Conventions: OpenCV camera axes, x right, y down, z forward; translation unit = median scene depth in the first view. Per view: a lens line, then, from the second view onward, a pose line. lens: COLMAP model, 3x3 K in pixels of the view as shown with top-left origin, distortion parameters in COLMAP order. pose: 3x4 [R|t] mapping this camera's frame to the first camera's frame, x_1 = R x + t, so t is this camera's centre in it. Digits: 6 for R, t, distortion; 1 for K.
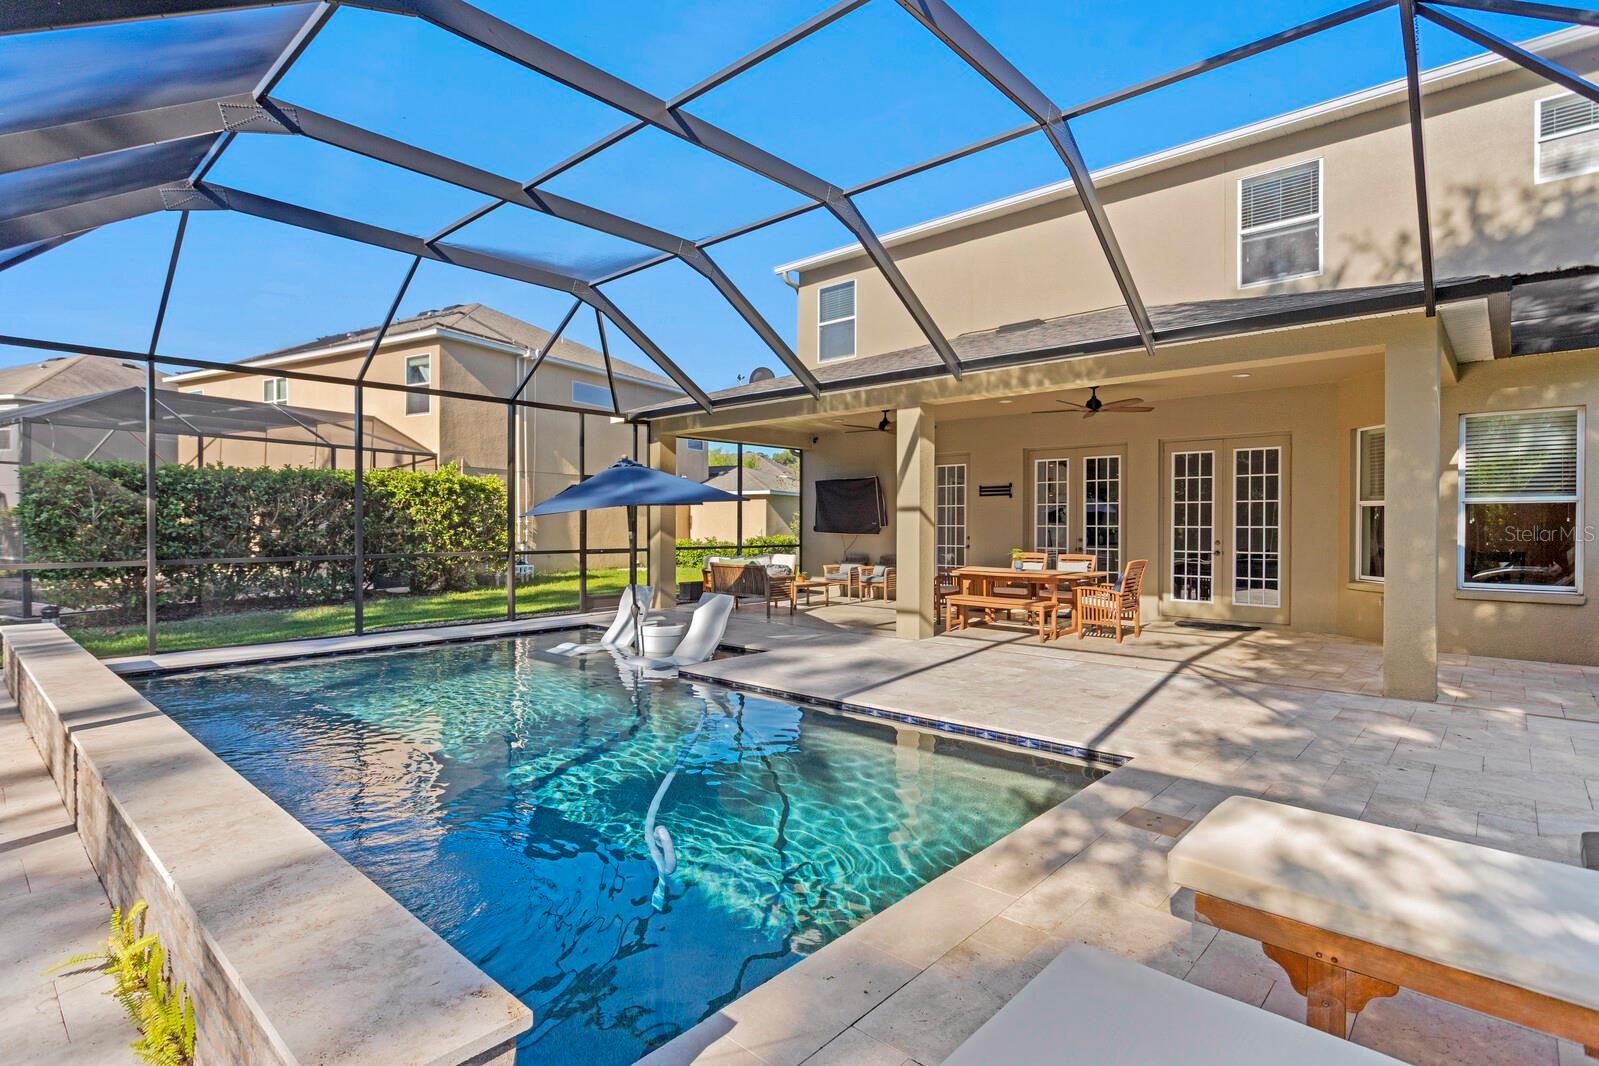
lens RADIAL K [[799.0, 0, 800.7], [0, 799.0, 531.4], [0, 0, 1]] dist [-0.016663, 0.006202]
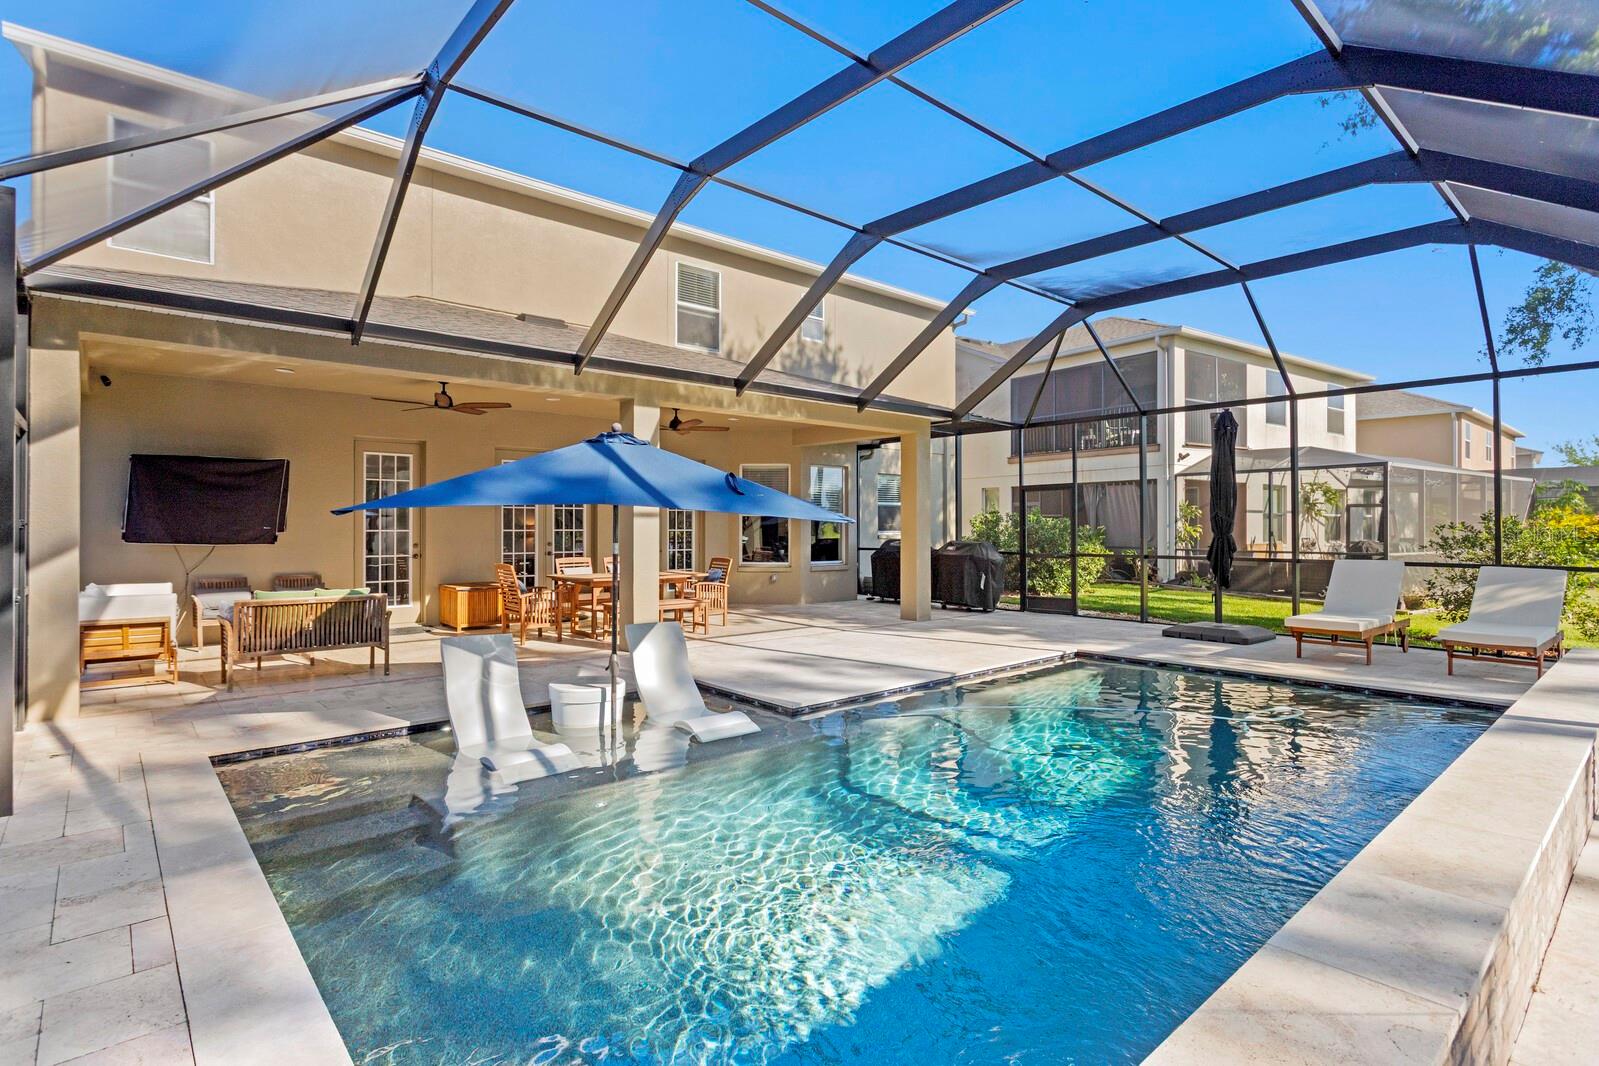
lens RADIAL K [[799.0, 0, 794.5], [0, 799.0, 528.7], [0, 0, 1]] dist [-0.016663, 0.006202]
pose [[0.124643, -0.002164, 0.992199, -0.526473], [0.007980, 0.999967, 0.001179, -0.006107], [-0.992170, 0.007771, 0.124656, 0.484233]]
